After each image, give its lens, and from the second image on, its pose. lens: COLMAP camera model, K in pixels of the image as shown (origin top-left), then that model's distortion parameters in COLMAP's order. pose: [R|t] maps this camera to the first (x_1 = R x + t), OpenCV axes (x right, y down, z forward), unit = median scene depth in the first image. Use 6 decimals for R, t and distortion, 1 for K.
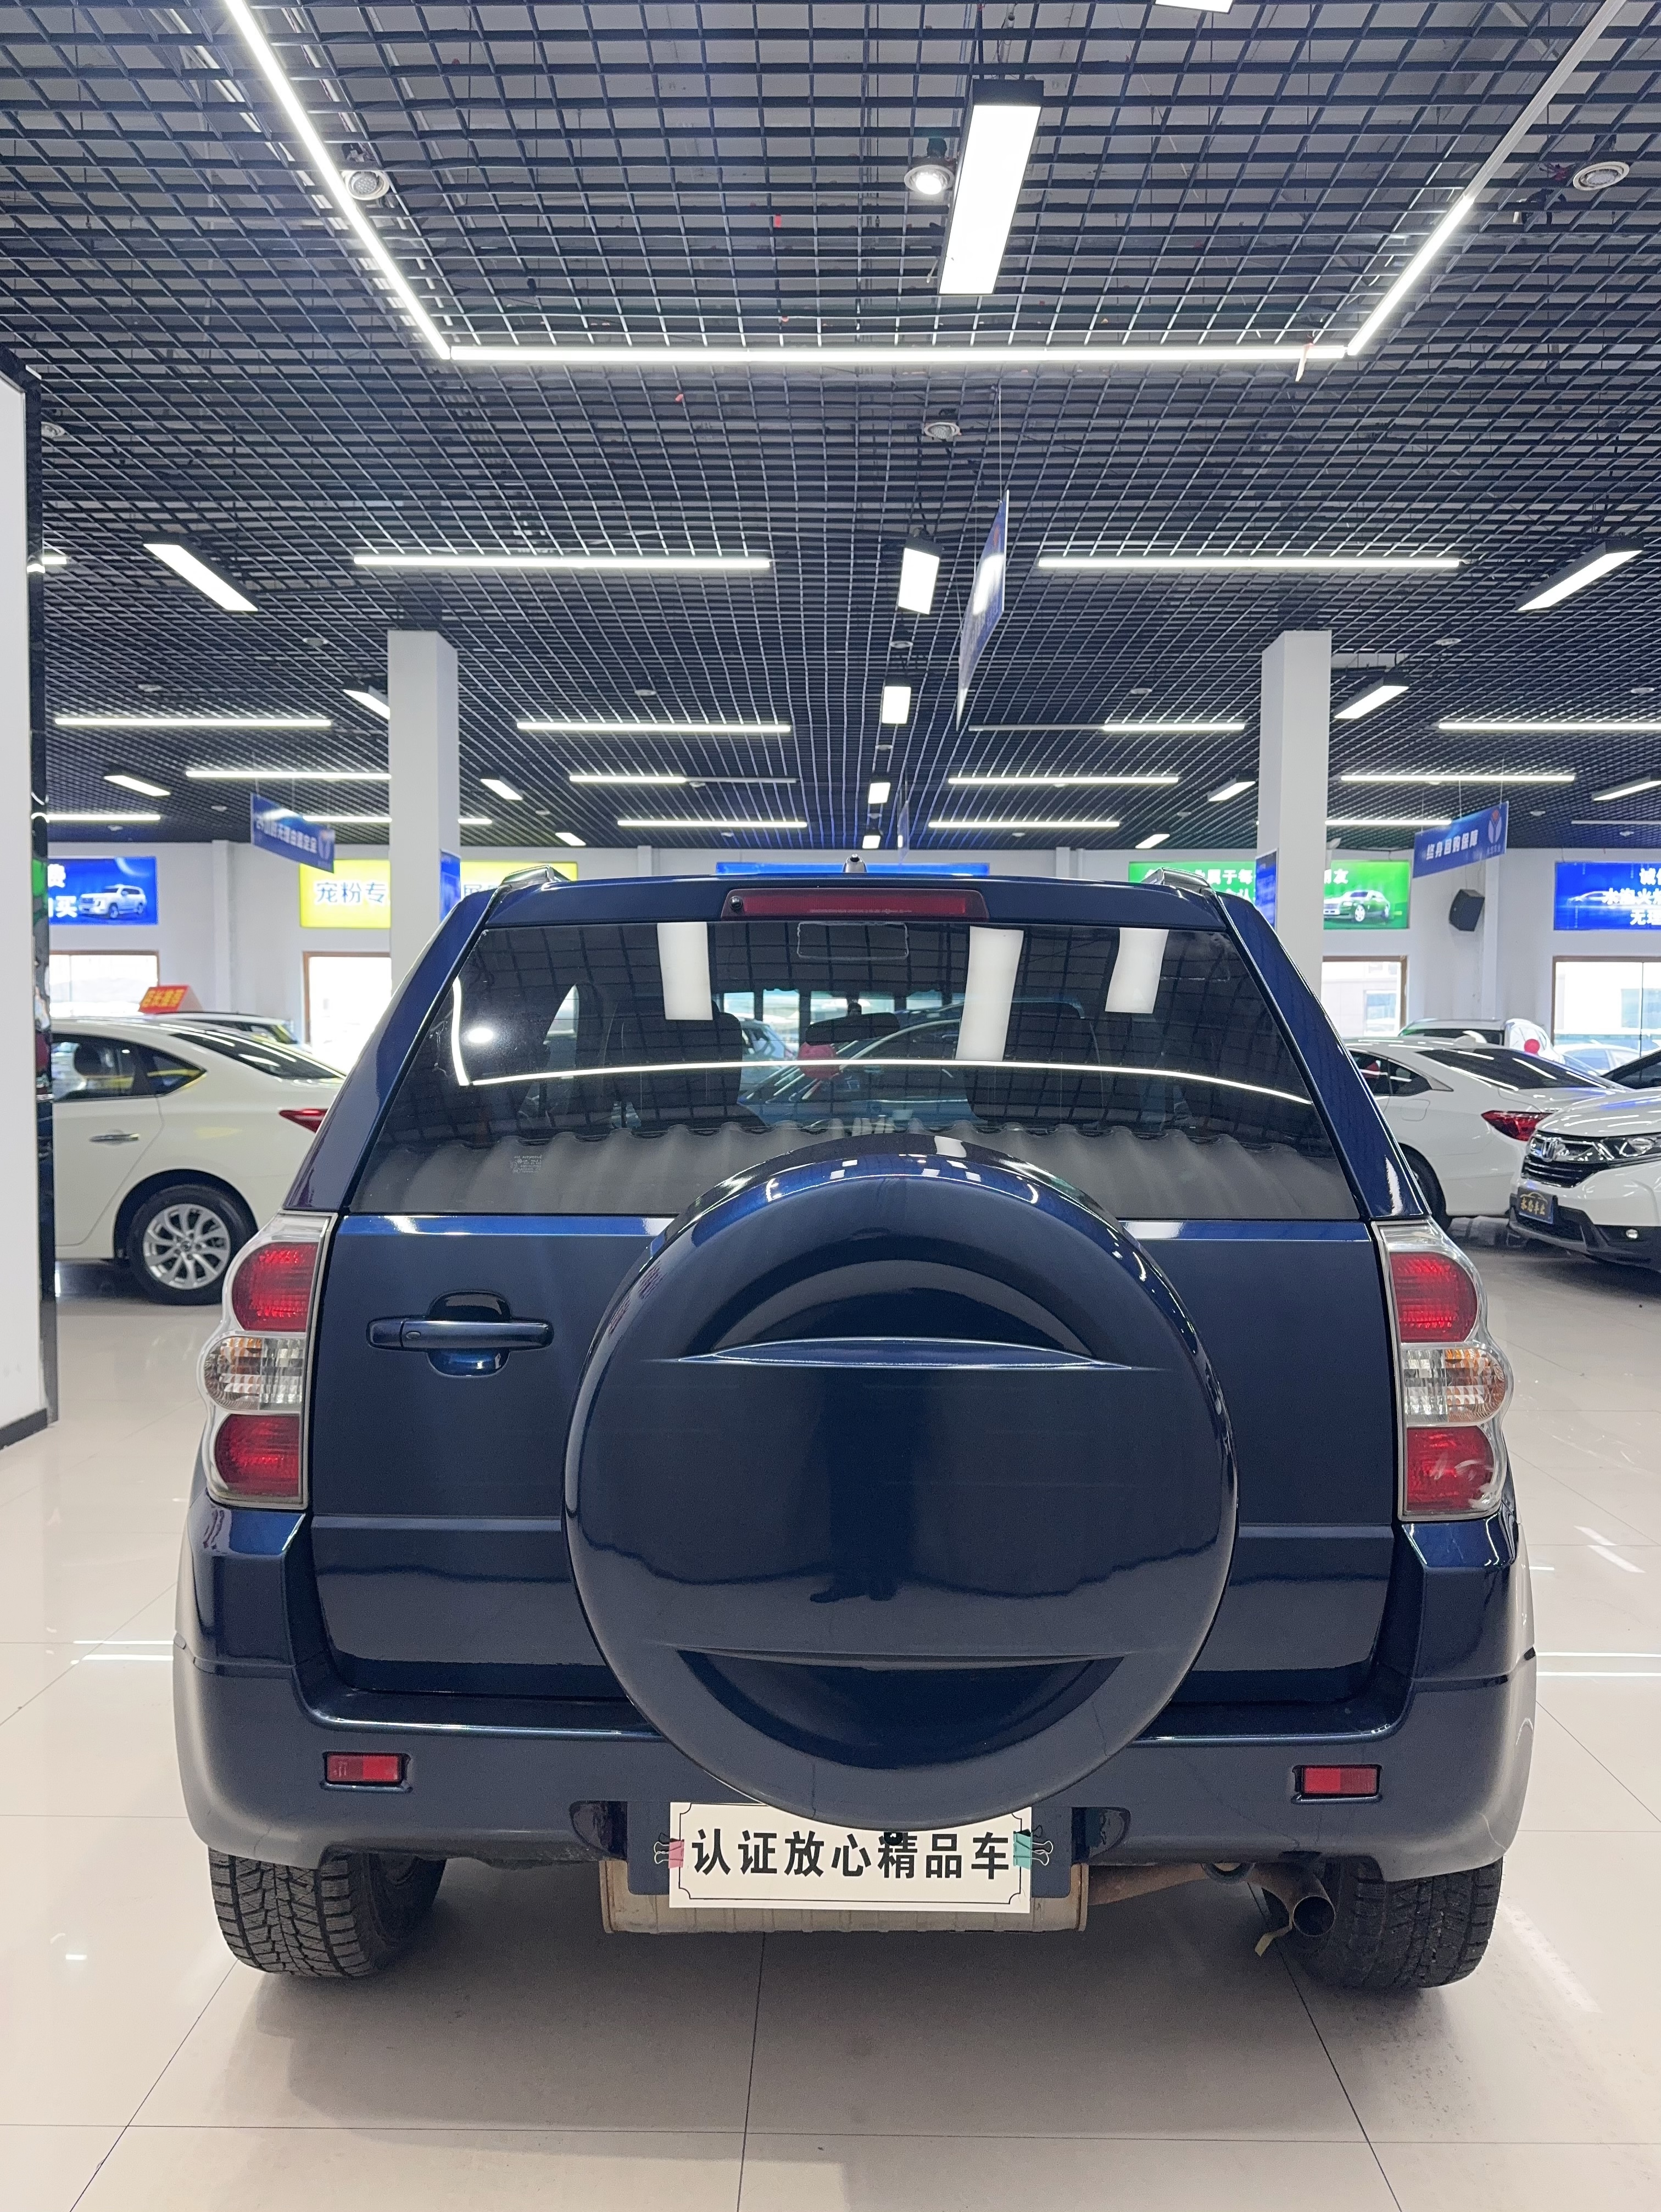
lens RADIAL K [[1553.8, 0, 826.5], [0, 1553.8, 1107.5], [0, 0, 1]] dist [0.003092, -0.013760]
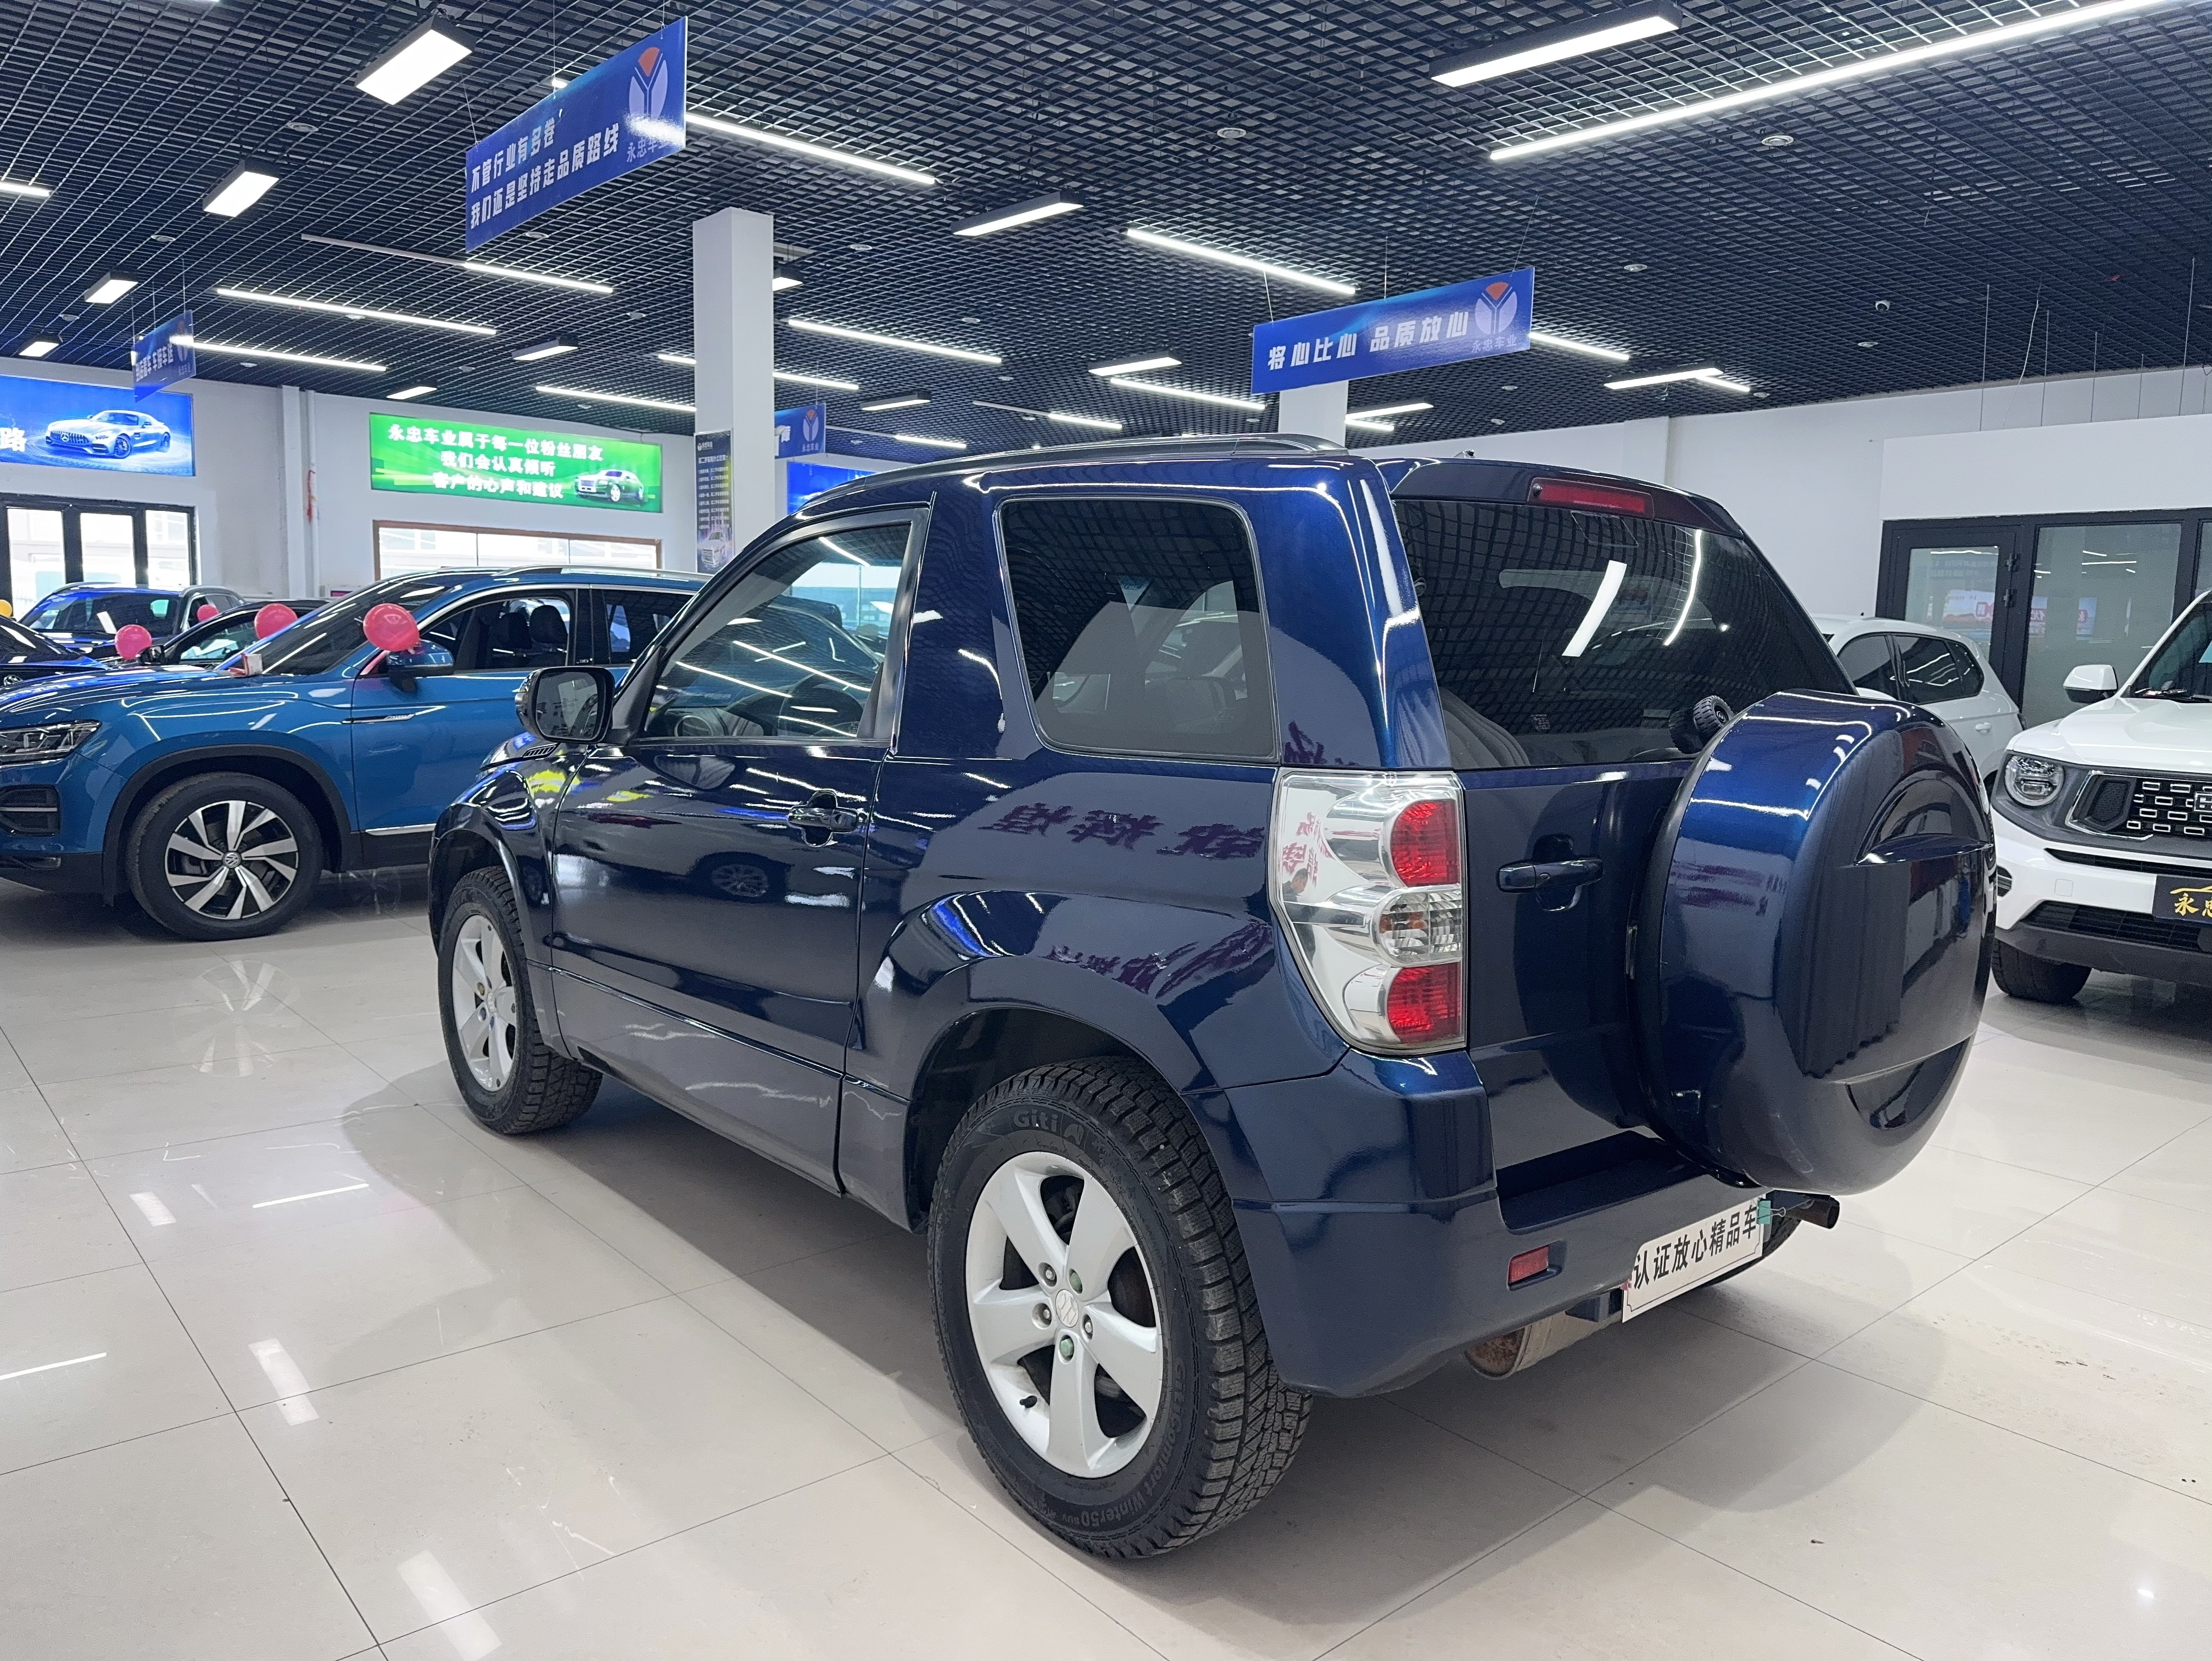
lens RADIAL K [[1553.8, 0, 1103.5], [0, 1553.8, 837.2], [0, 0, 1]] dist [0.003092, -0.013760]
pose [[0.743845, -0.059147, 0.665730, -0.253133], [-0.003777, 0.995689, 0.092683, 0.004096], [-0.668341, -0.071456, 0.740415, 0.082071]]
